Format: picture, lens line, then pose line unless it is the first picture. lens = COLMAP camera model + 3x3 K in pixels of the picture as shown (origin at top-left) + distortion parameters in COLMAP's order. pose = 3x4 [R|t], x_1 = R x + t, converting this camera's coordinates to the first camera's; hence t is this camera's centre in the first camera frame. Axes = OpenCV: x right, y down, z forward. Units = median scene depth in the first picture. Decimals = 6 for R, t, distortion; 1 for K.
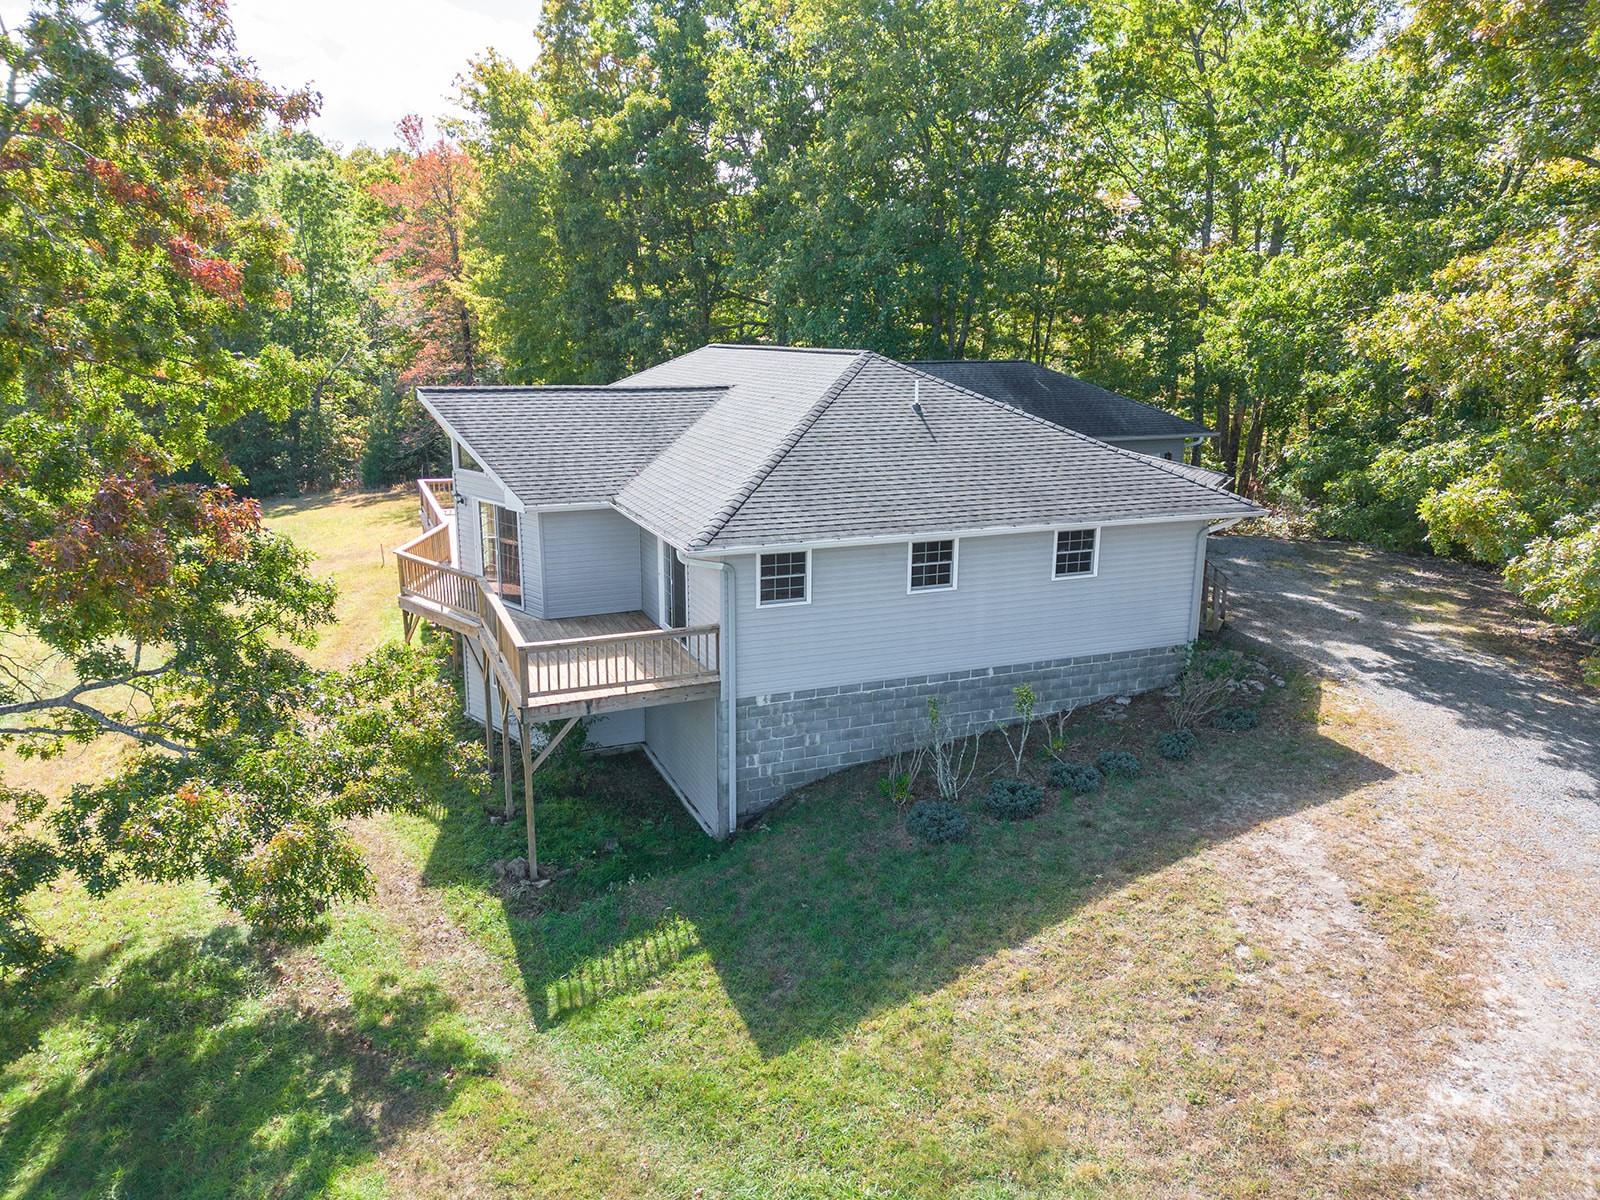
lens RADIAL K [[1117.8, 0, 800.0], [0, 1117.8, 600.0], [0, 0, 1]] dist [0.069596, -0.068005]
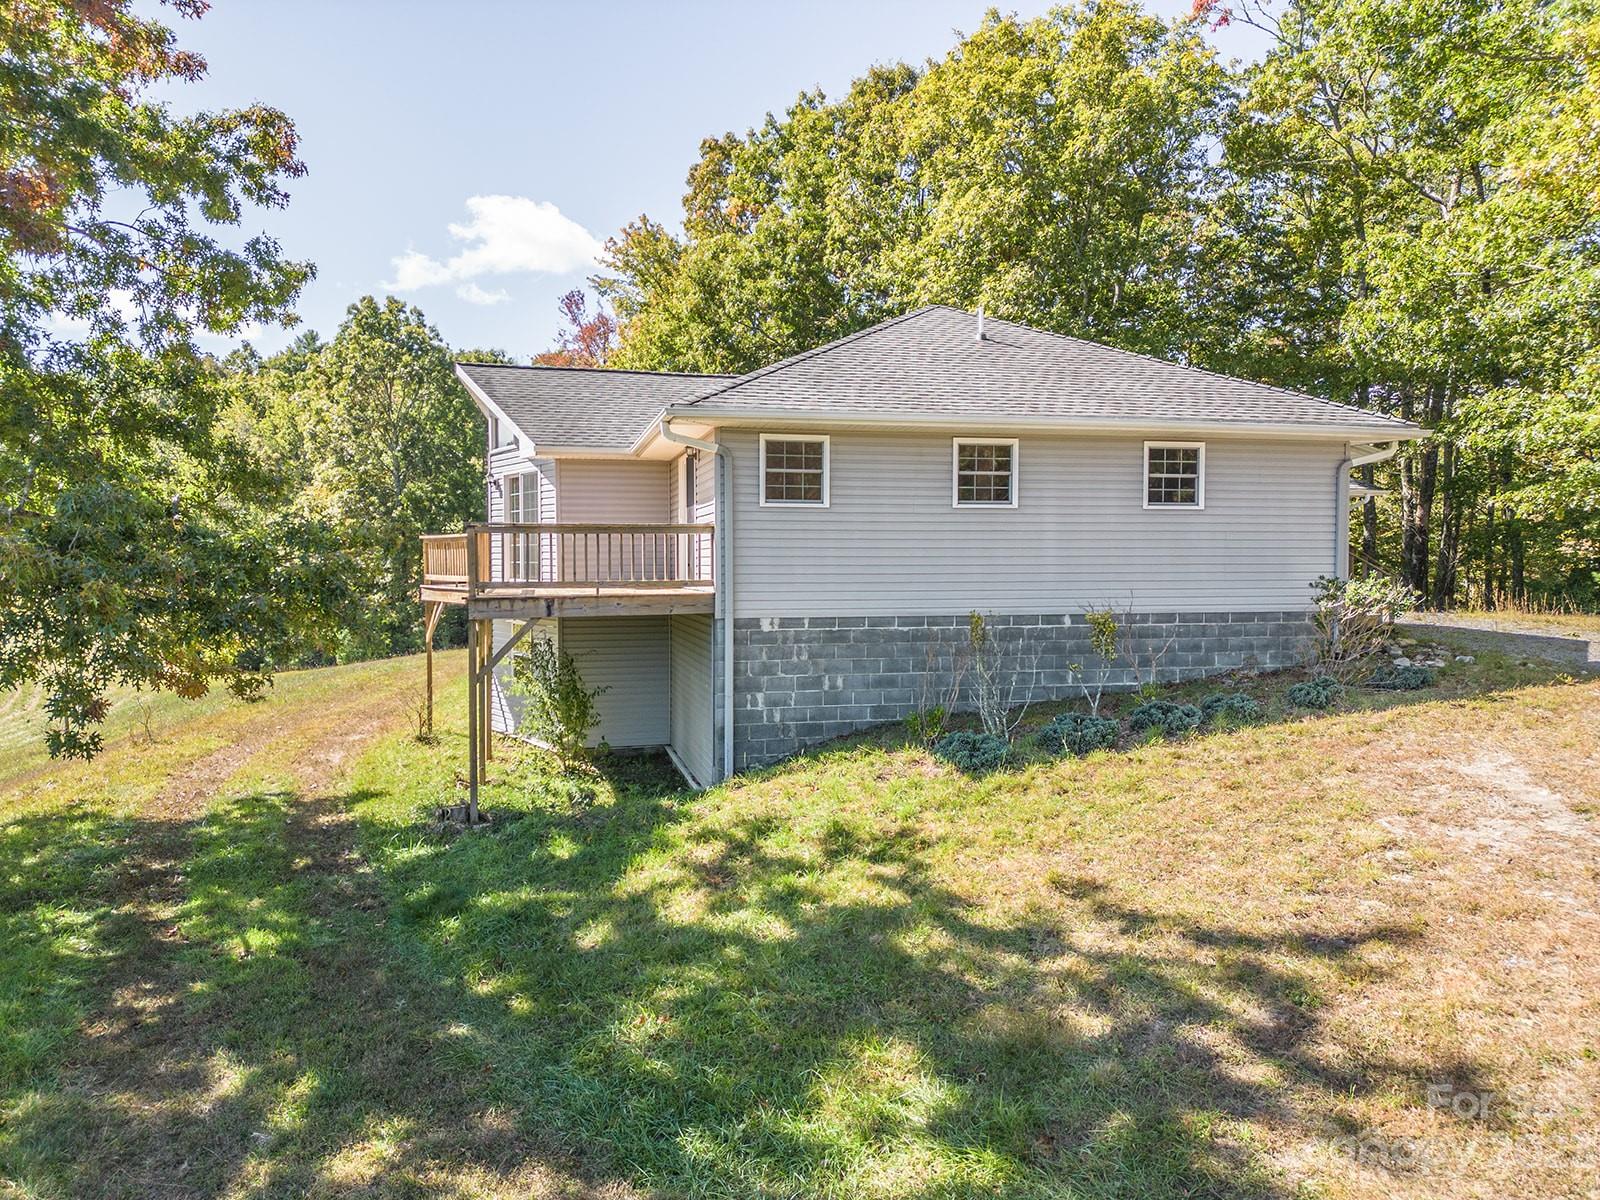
lens RADIAL K [[1117.8, 0, 800.0], [0, 1117.8, 600.0], [0, 0, 1]] dist [0.069596, -0.068005]
pose [[0.987834, -0.000330, -0.155509, 0.112251], [-0.031574, 0.978743, -0.202645, 0.229308], [0.152270, 0.205090, 0.966826, 0.205753]]
